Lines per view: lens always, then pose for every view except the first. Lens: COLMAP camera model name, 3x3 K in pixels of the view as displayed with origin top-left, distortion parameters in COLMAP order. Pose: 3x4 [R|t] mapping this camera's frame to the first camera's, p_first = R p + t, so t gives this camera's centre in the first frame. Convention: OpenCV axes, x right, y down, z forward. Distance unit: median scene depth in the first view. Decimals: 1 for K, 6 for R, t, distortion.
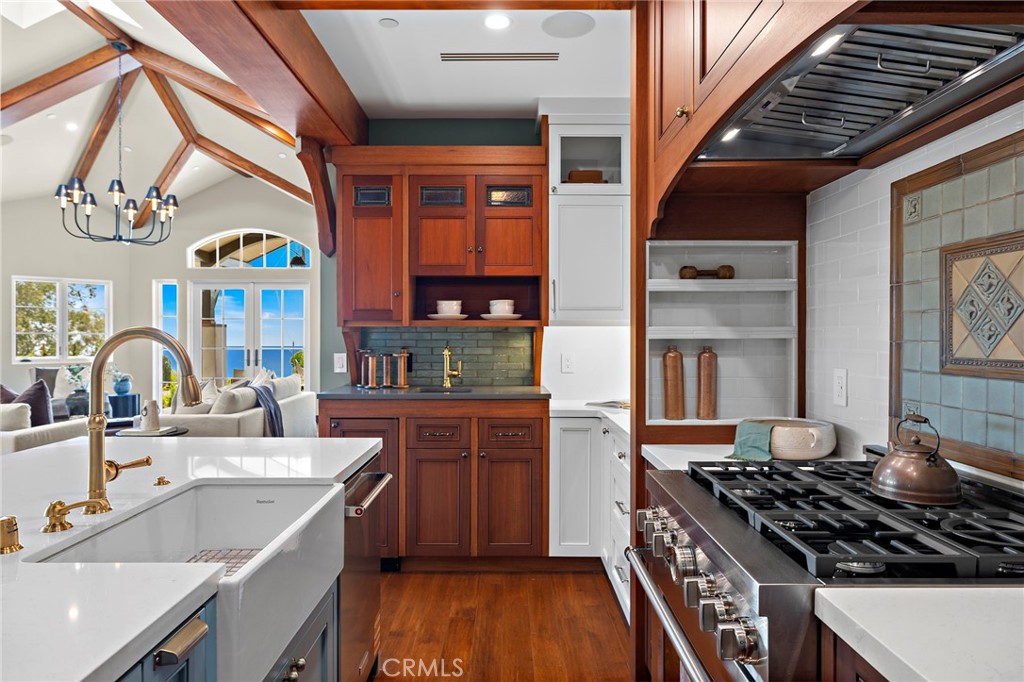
lens RADIAL K [[652.4, 0, 512.0], [0, 652.4, 341.0], [0, 0, 1]] dist [0.000791, 0.000776]
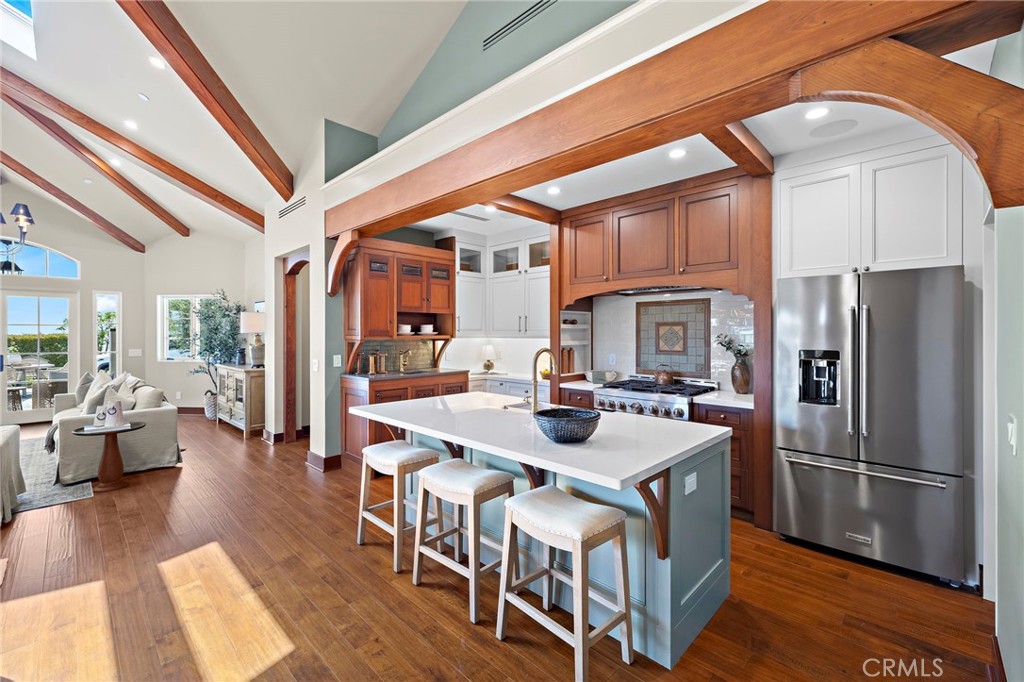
lens RADIAL K [[435.4, 0, 512.8], [0, 435.4, 333.1], [0, 0, 1]] dist [0.001069, 0.000142]
pose [[0.696521, -0.002998, 0.717530, -0.572068], [0.007219, 0.999970, -0.002830, -0.023805], [-0.717500, 0.007152, 0.696522, -0.069459]]
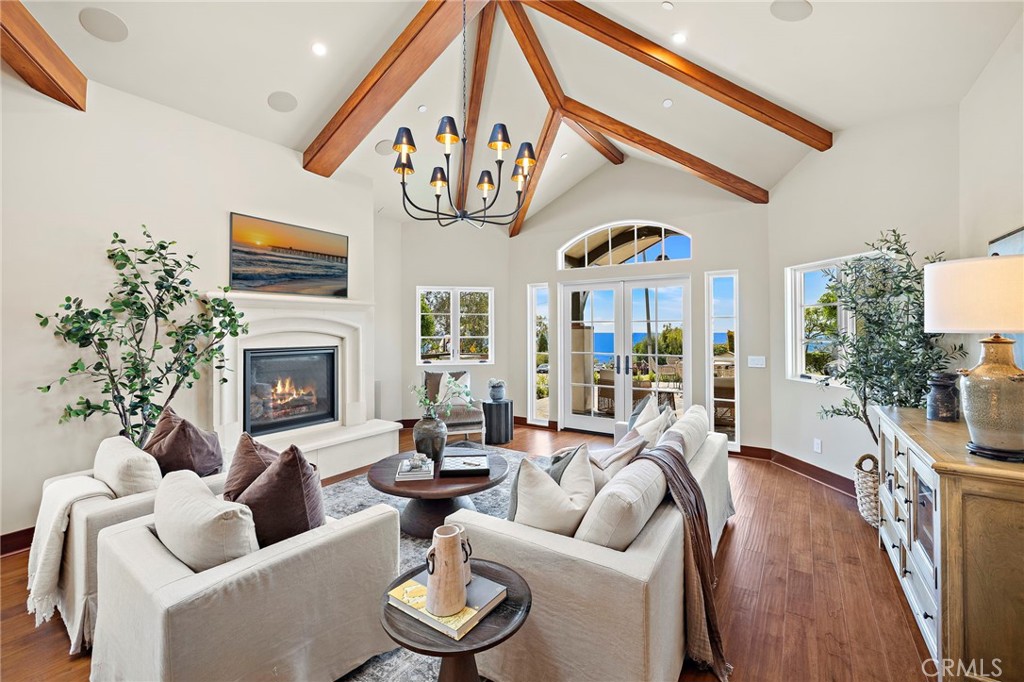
lens RADIAL K [[432.9, 0, 510.1], [0, 432.9, 325.9], [0, 0, 1]] dist [0.000358, -0.000055]
pose [[0.829639, -0.008257, -0.558238, -0.339373], [-0.000514, 0.999879, -0.015553, -0.032564], [0.558299, 0.013191, 0.829535, 0.734647]]
